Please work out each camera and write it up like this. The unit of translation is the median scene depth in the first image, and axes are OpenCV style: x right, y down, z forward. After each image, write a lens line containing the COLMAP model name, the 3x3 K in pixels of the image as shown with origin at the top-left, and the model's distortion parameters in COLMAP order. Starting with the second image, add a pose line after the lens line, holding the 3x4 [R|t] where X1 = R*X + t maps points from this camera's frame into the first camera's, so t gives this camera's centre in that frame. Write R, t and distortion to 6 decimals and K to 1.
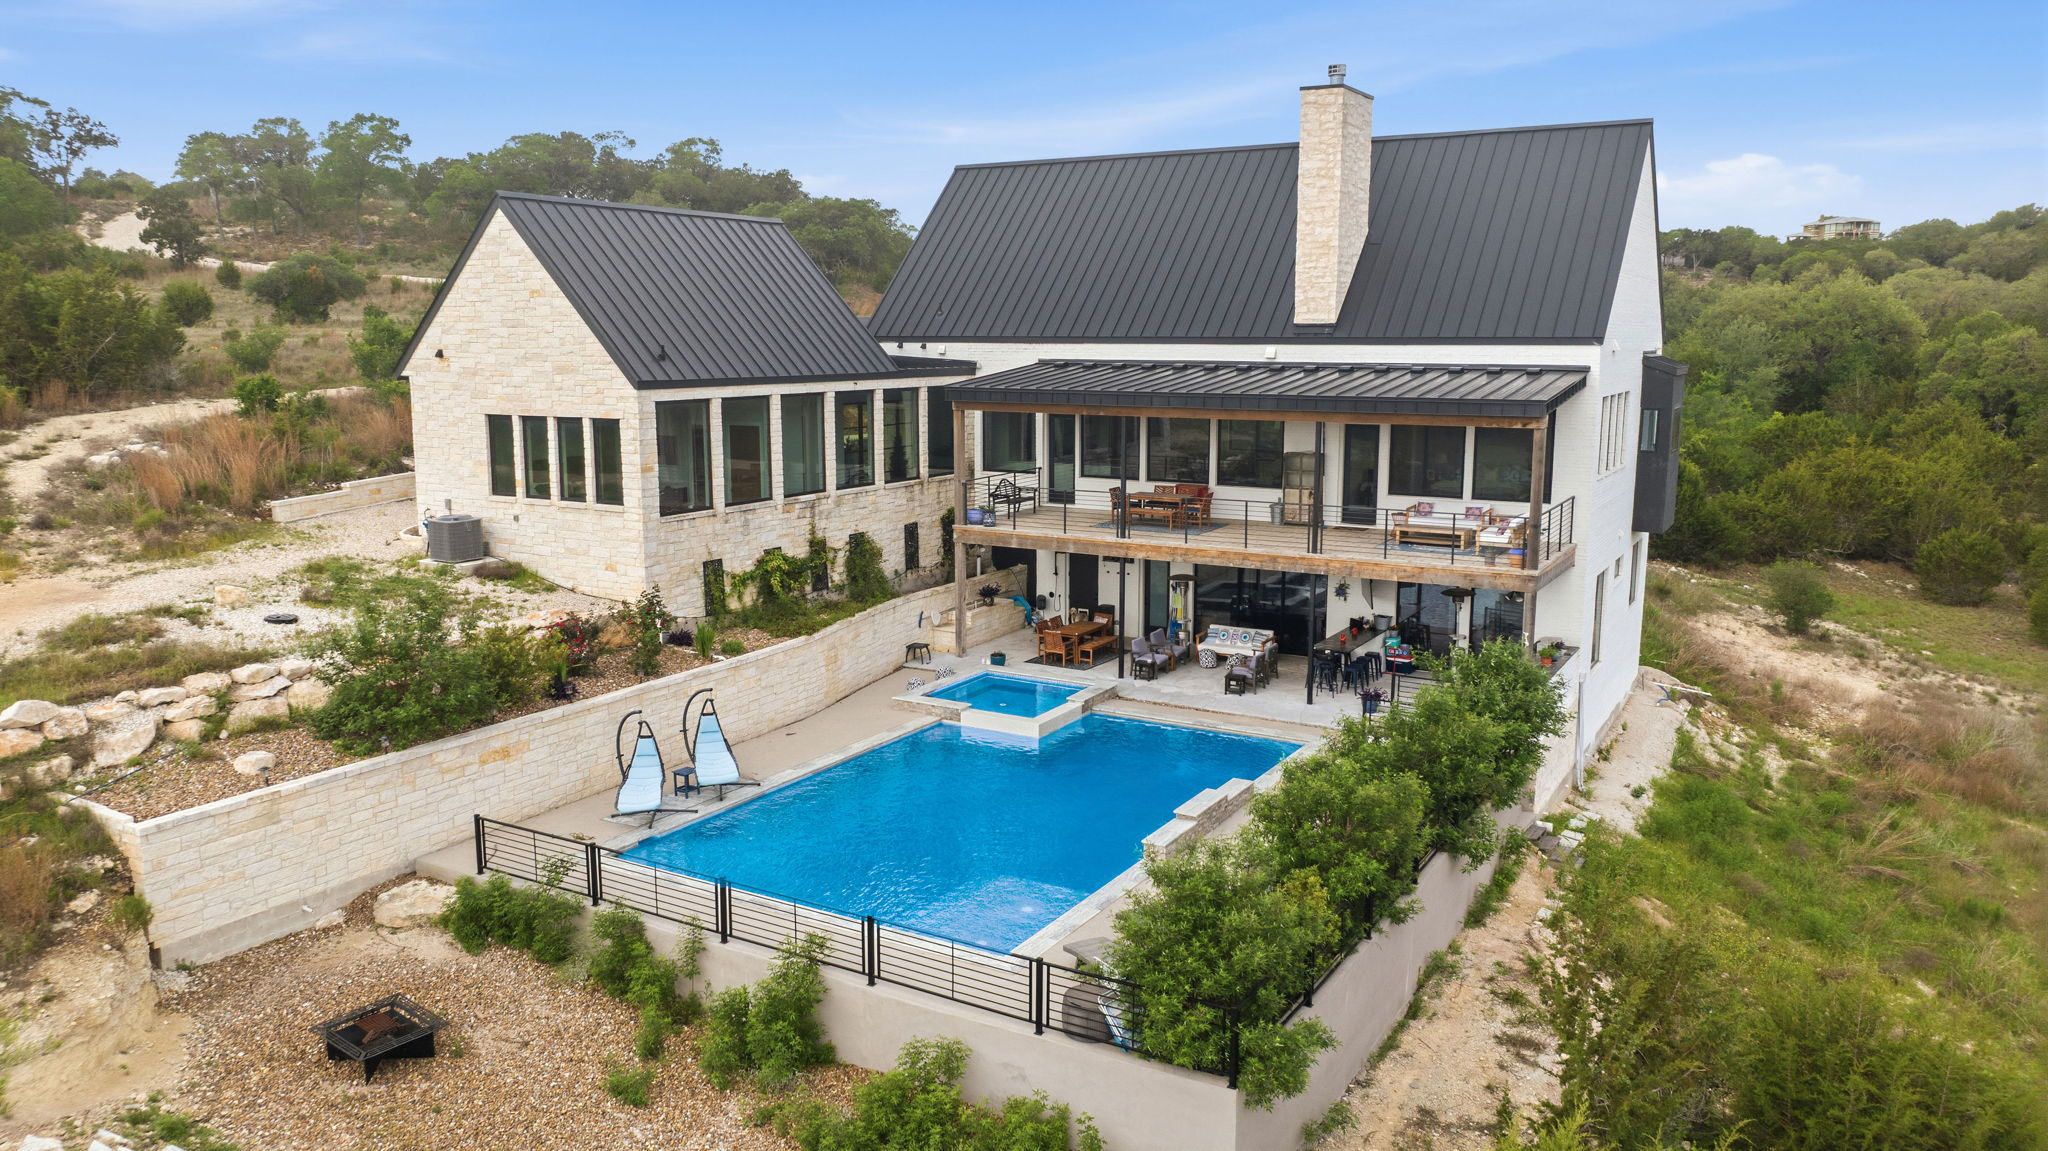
lens RADIAL K [[1430.8, 0, 1022.2], [0, 1430.8, 569.3], [0, 0, 1]] dist [0.048952, 0.000118]
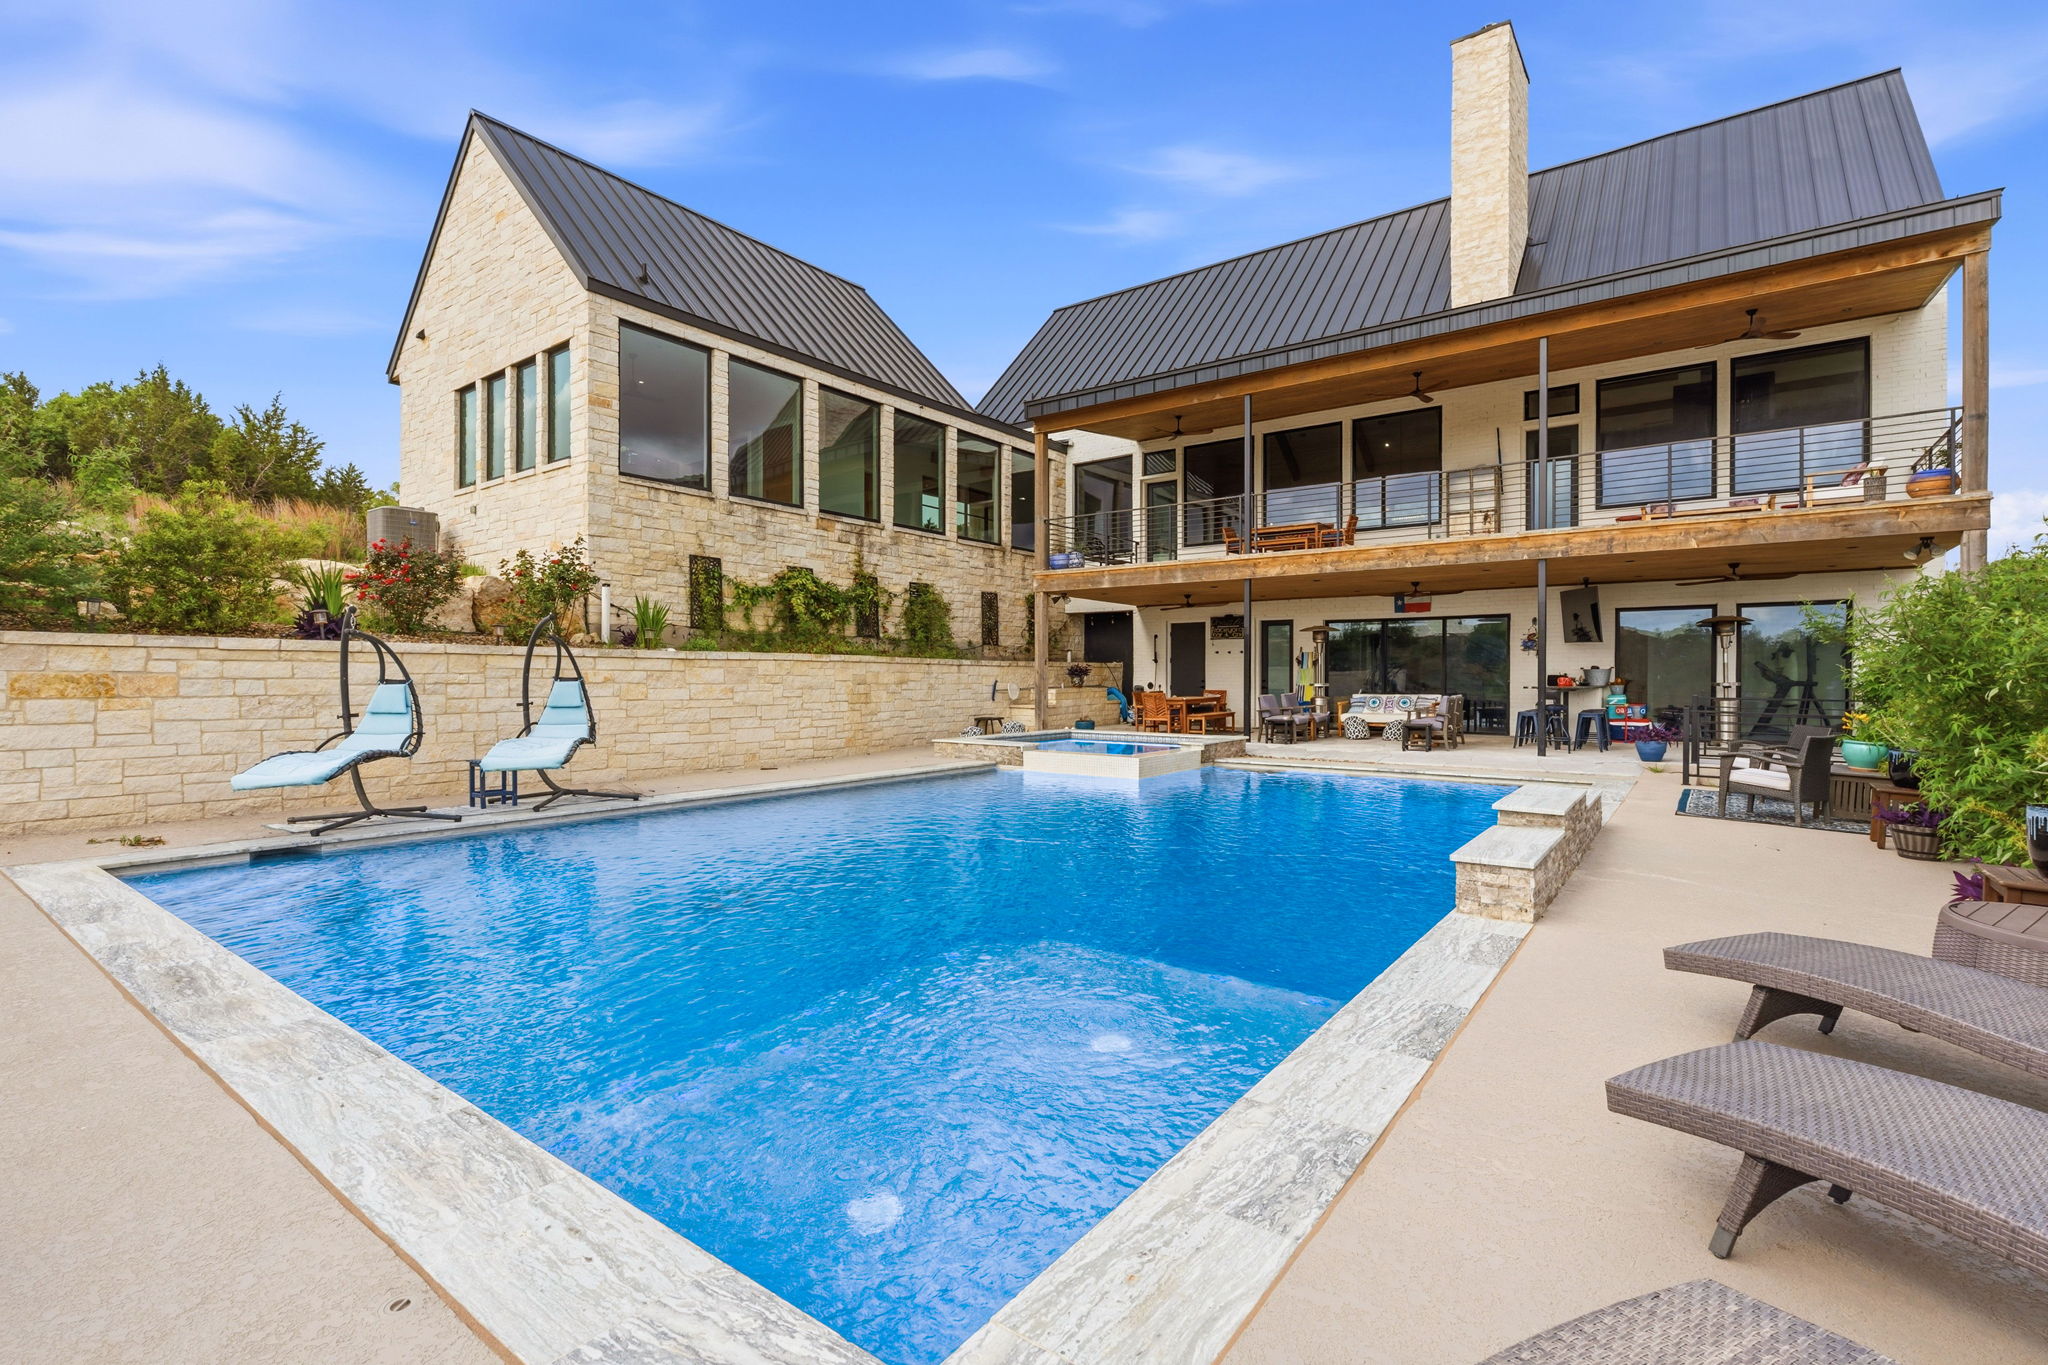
lens RADIAL K [[918.1, 0, 1024.4], [0, 918.1, 688.2], [0, 0, 1]] dist [0.003731, 0.000847]
pose [[0.994511, 0.001739, -0.104617, 0.003132], [-0.017167, 0.989024, -0.146757, 0.118757], [0.103214, 0.147748, 0.983625, 0.496062]]
